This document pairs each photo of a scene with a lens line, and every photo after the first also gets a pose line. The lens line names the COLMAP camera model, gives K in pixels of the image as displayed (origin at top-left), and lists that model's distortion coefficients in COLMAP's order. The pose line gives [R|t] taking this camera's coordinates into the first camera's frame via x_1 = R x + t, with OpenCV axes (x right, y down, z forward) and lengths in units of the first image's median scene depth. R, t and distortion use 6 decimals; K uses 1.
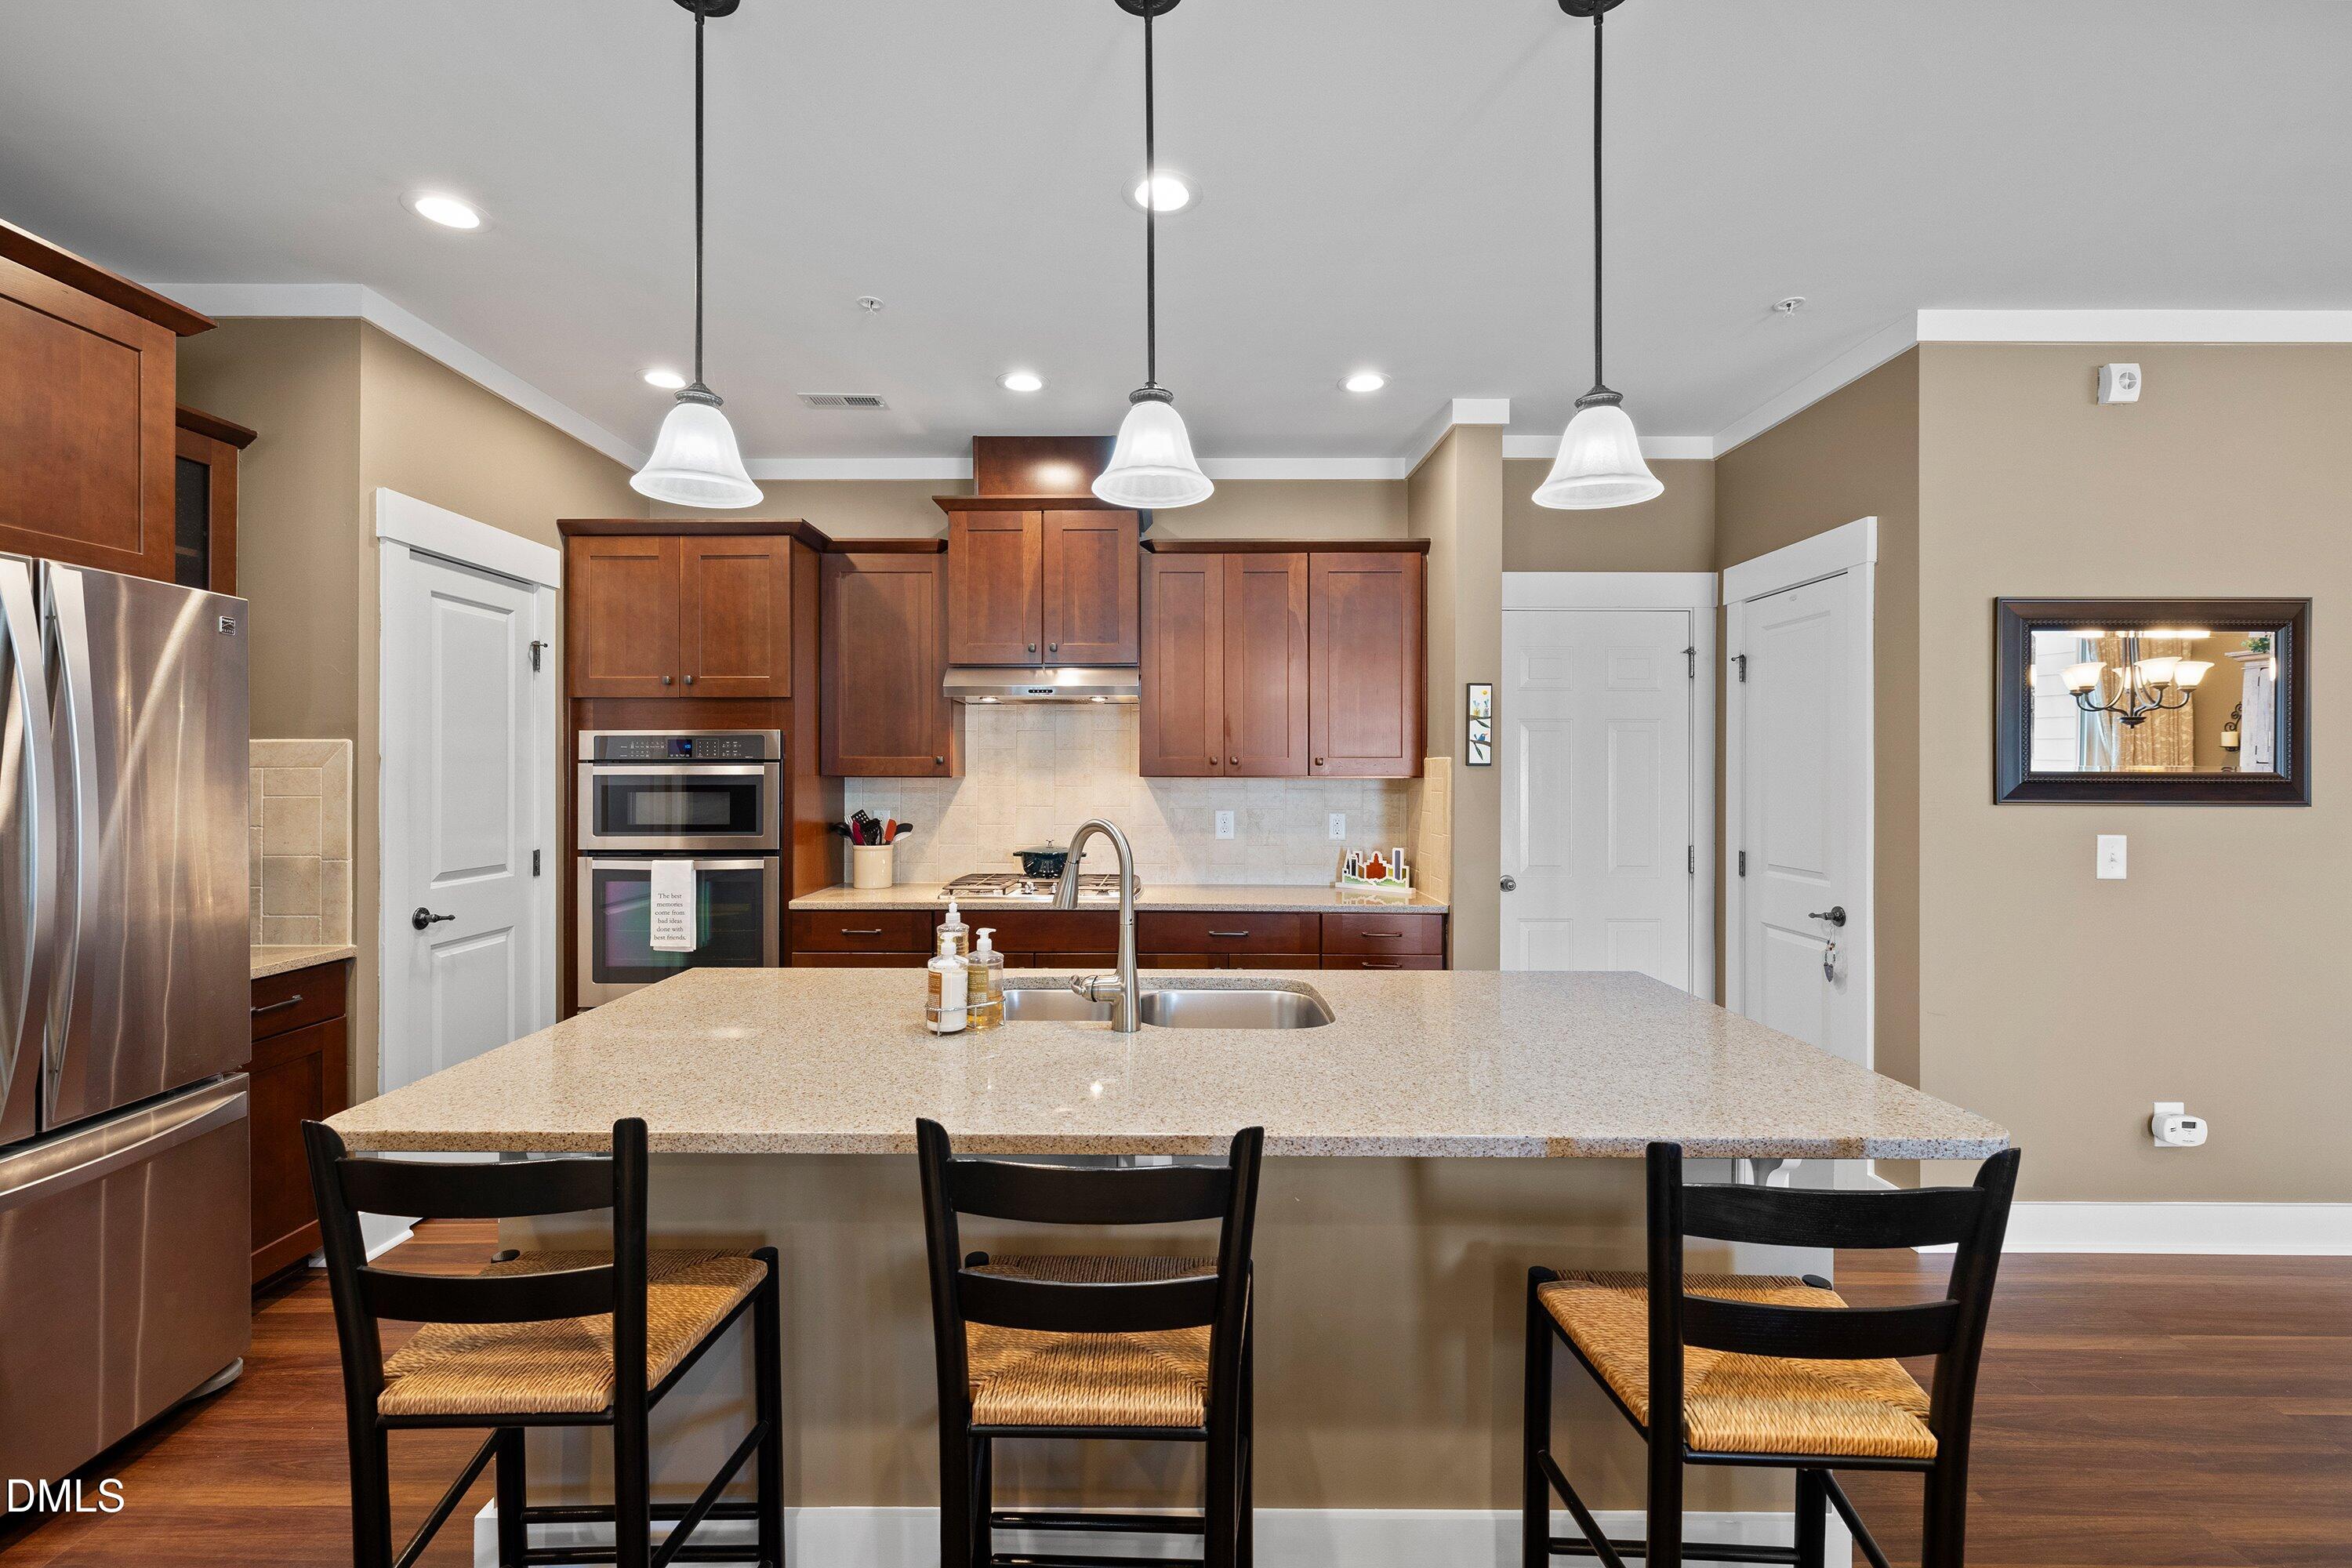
lens RADIAL K [[992.6, 0, 1166.1], [0, 992.6, 767.5], [0, 0, 1]] dist [-0.002550, 0.000569]
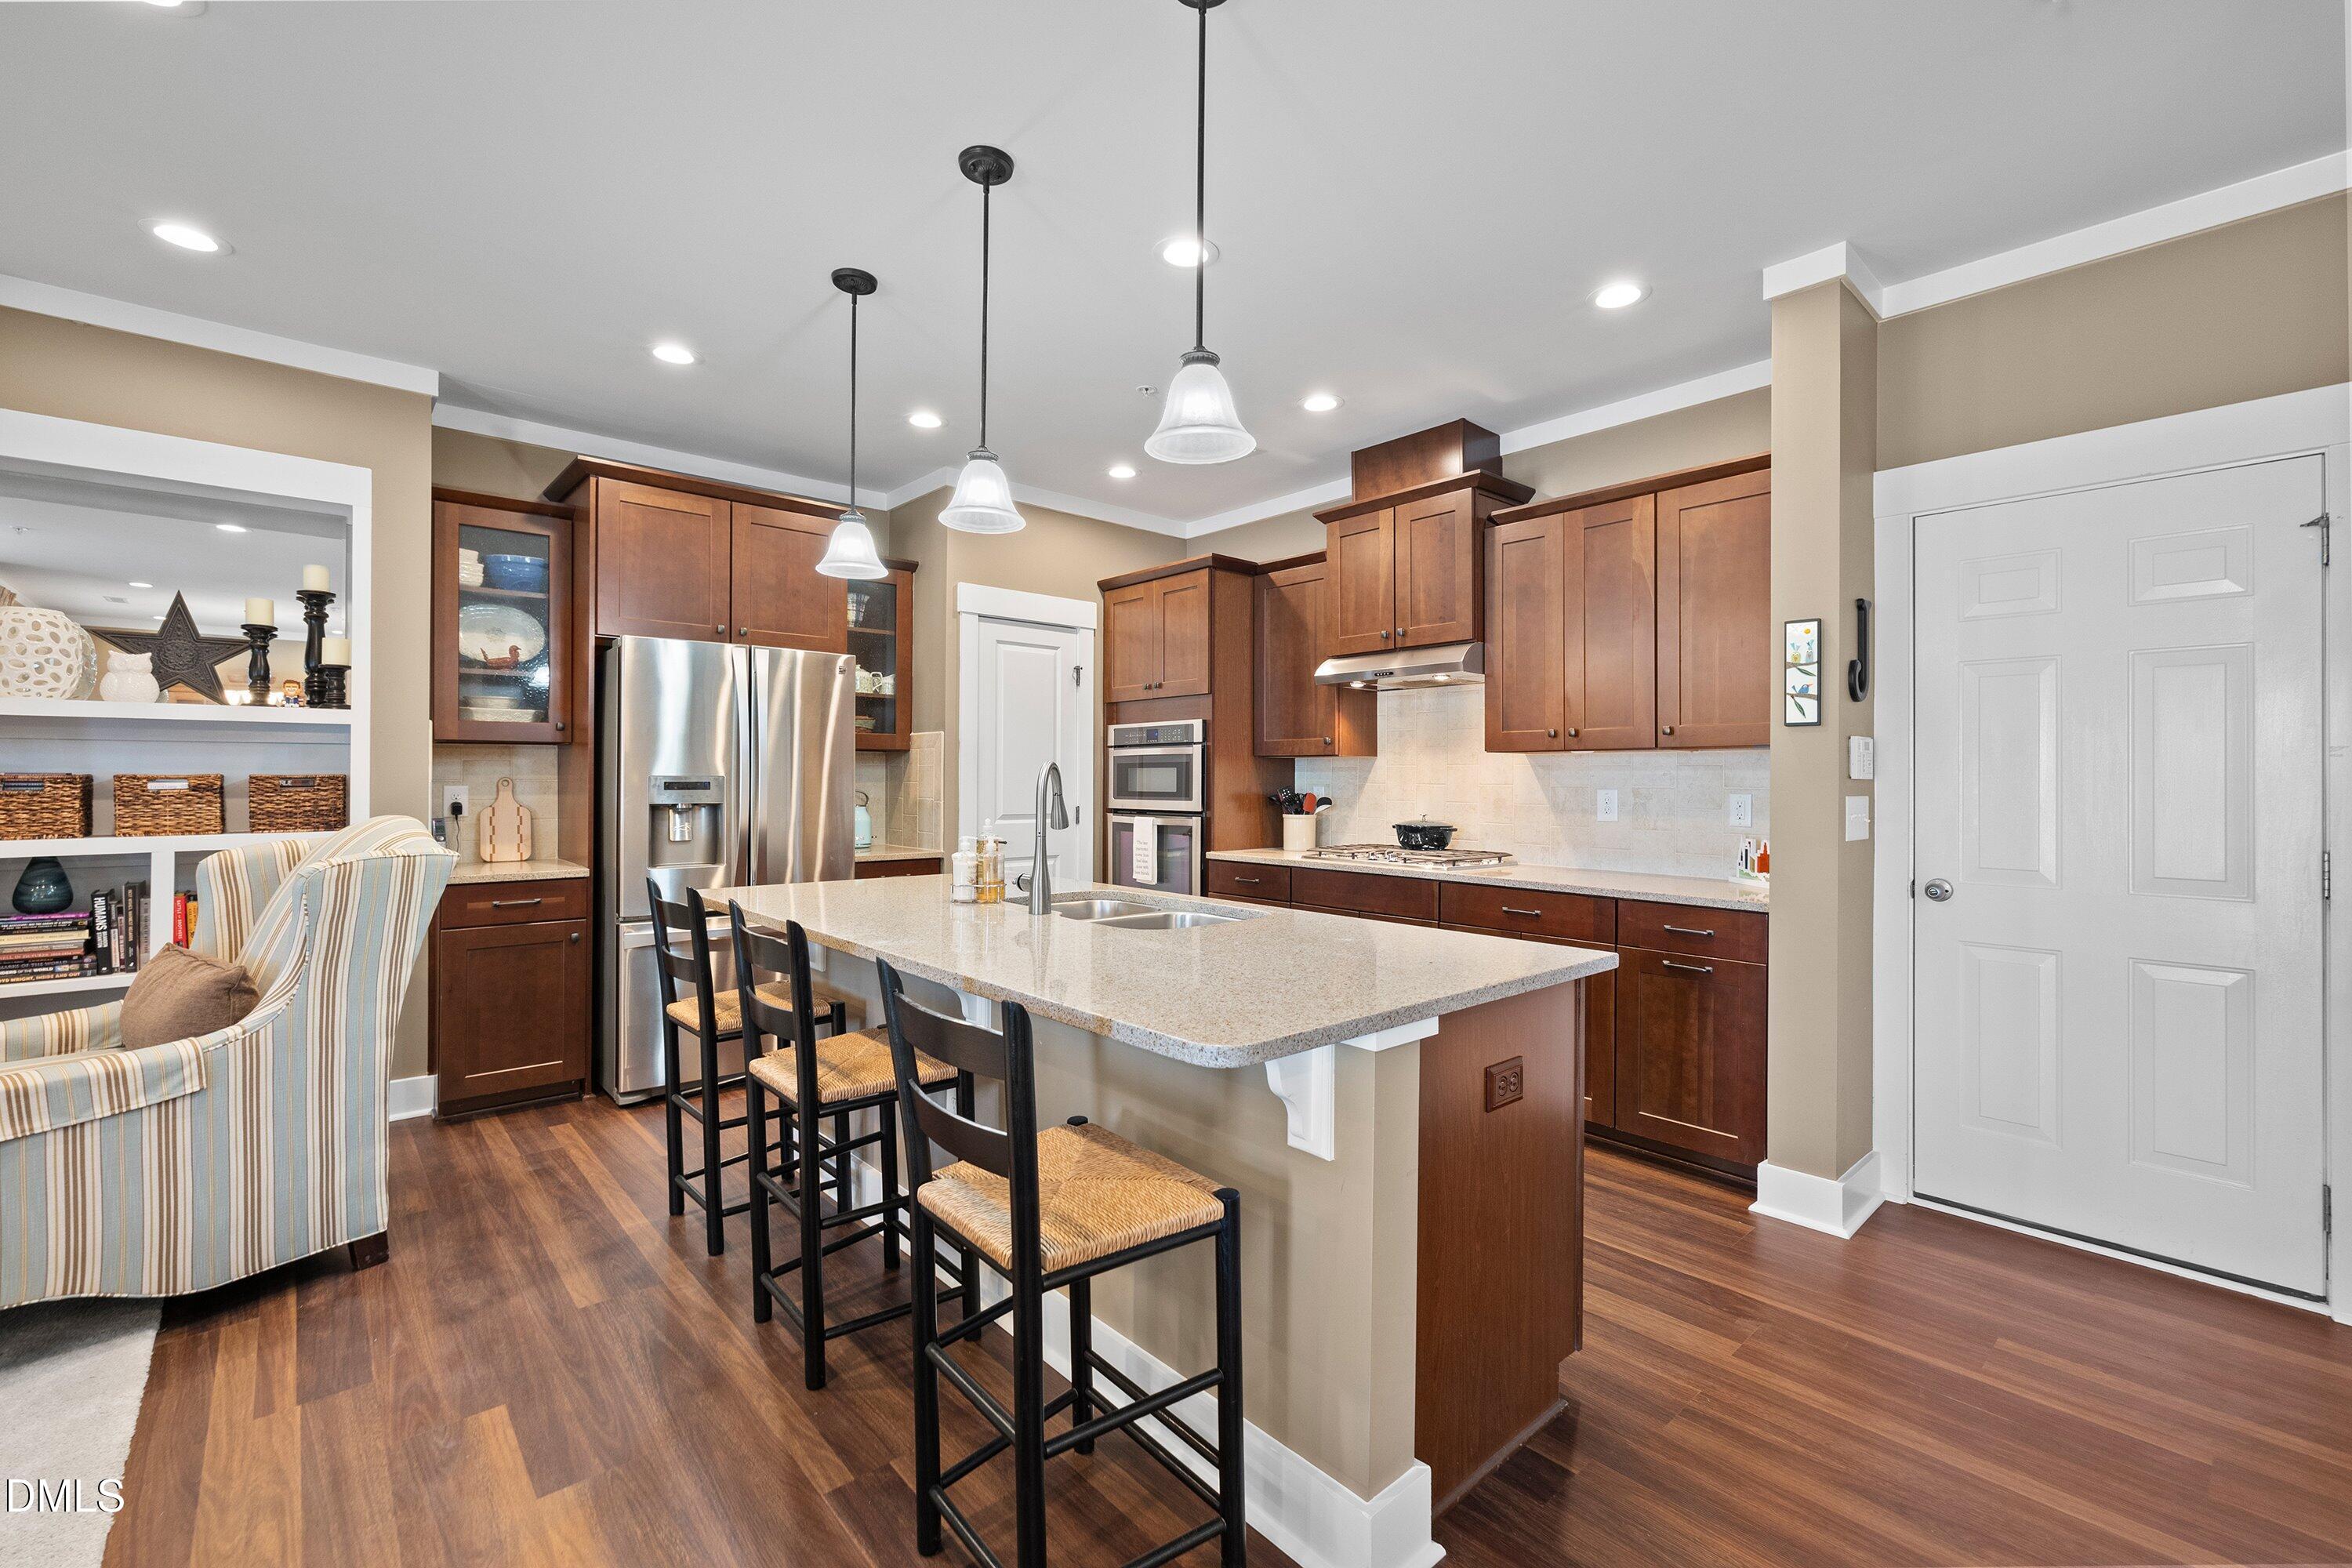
lens RADIAL K [[992.6, 0, 1186.2], [0, 992.6, 768.7], [0, 0, 1]] dist [-0.002550, 0.000569]
pose [[0.670362, -0.005677, -0.742013, 0.553358], [-0.002042, 0.999953, -0.009495, 0.038929], [0.742032, 0.007880, 0.670318, 0.118512]]
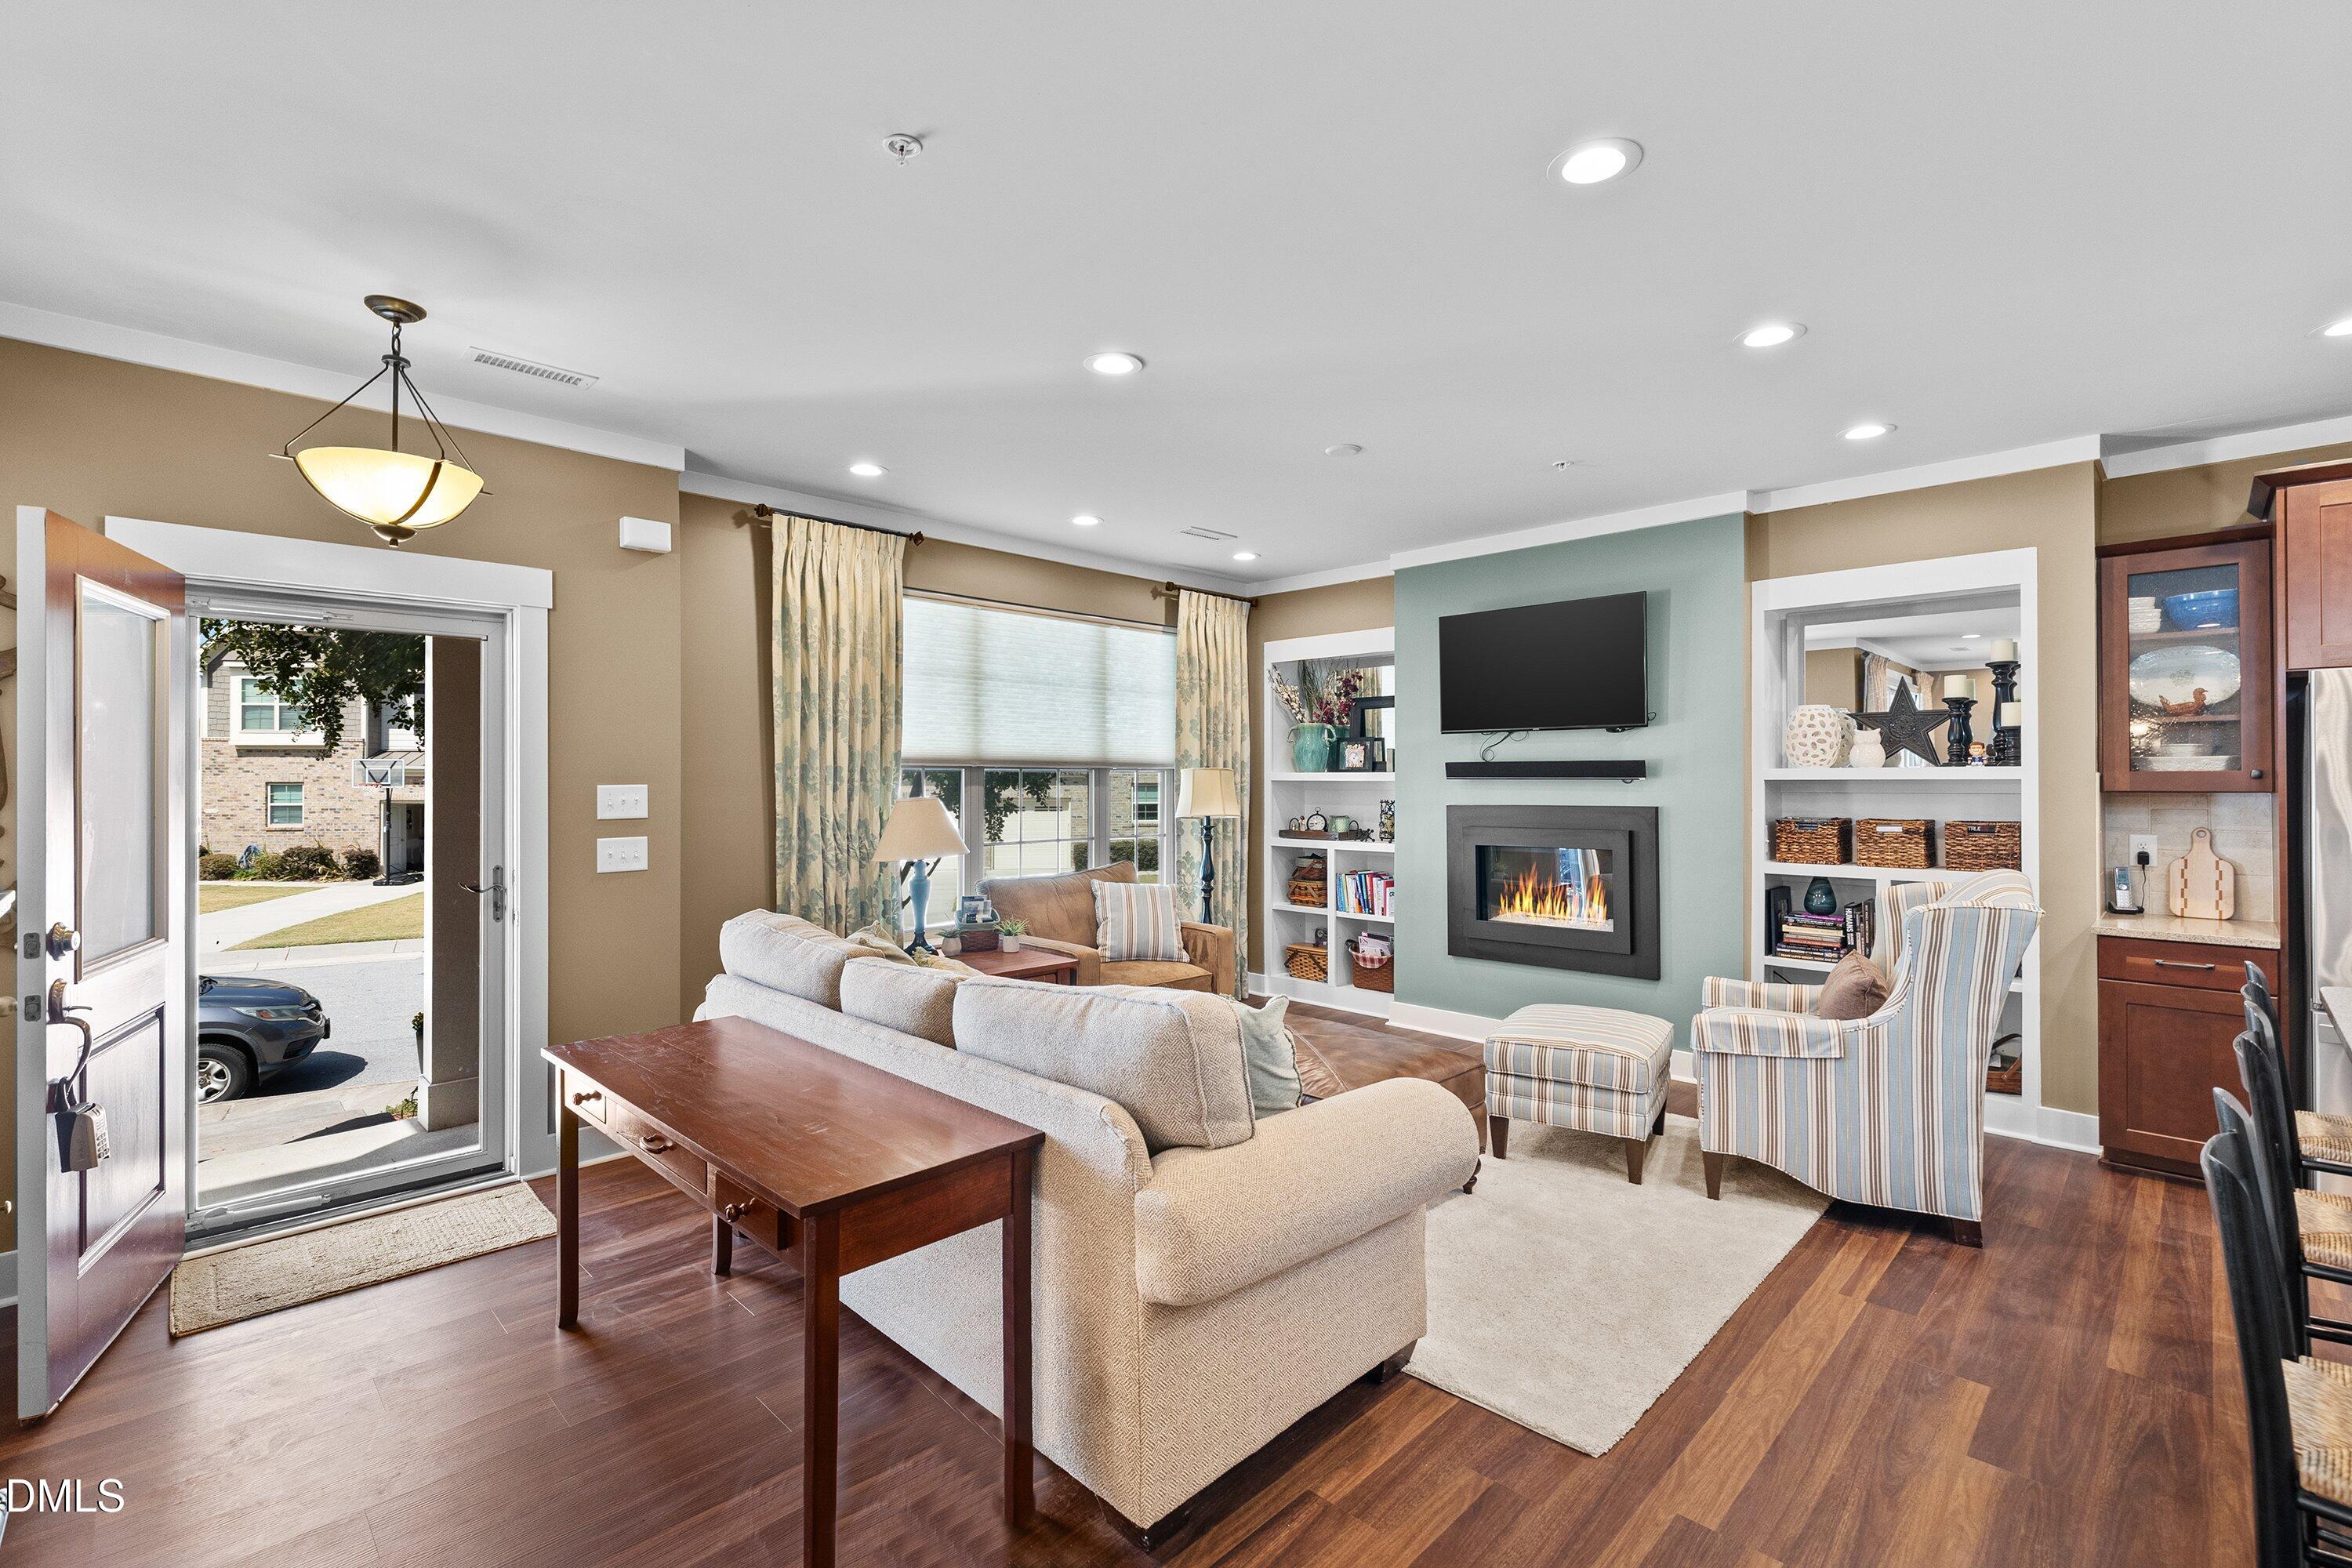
lens RADIAL K [[1032.1, 0, 1170.6], [0, 1032.1, 770.5], [0, 0, 1]] dist [-0.003437, 0.000278]
pose [[-0.710670, -0.009433, -0.703463, 0.740050], [-0.001820, 0.999931, -0.011570, -0.005859], [0.703523, -0.006943, -0.710638, 0.303802]]
